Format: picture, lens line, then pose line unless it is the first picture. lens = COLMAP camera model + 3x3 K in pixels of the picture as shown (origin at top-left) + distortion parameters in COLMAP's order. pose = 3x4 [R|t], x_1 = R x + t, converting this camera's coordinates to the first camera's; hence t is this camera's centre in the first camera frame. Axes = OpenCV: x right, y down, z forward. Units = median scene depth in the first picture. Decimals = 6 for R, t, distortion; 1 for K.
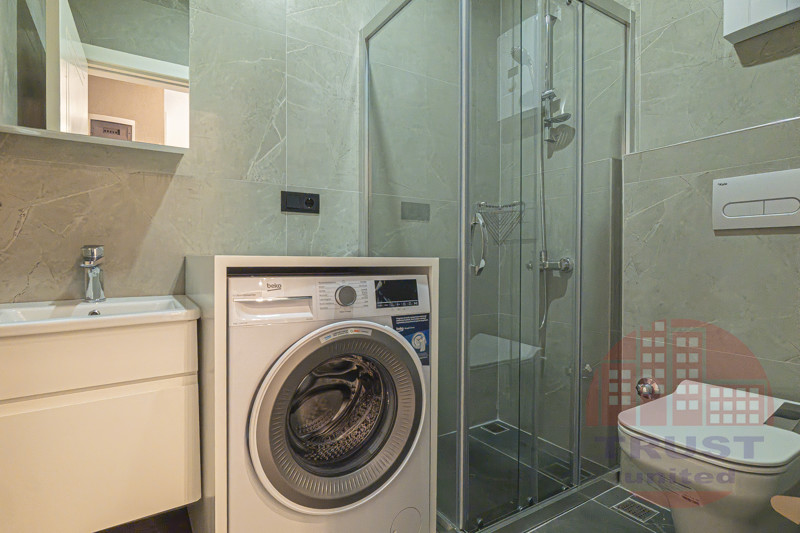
lens RADIAL K [[415.1, 0, 403.6], [0, 415.1, 262.8], [0, 0, 1]] dist [-0.013304, 0.002862]
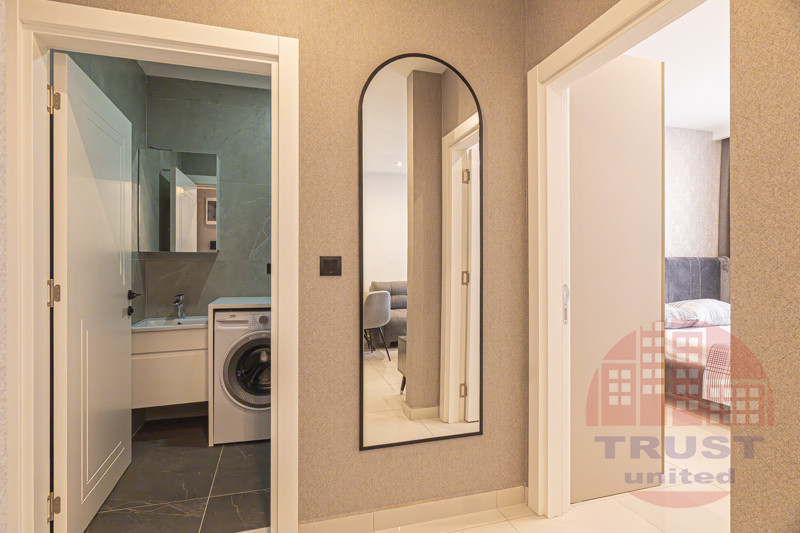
lens RADIAL K [[415.1, 0, 396.0], [0, 415.1, 268.1], [0, 0, 1]] dist [-0.013304, 0.002862]
pose [[0.958558, -0.000032, -0.284896, 1.309845], [-0.002856, 0.999949, -0.009723, -0.204692], [0.284882, 0.010134, 0.958509, -1.102194]]
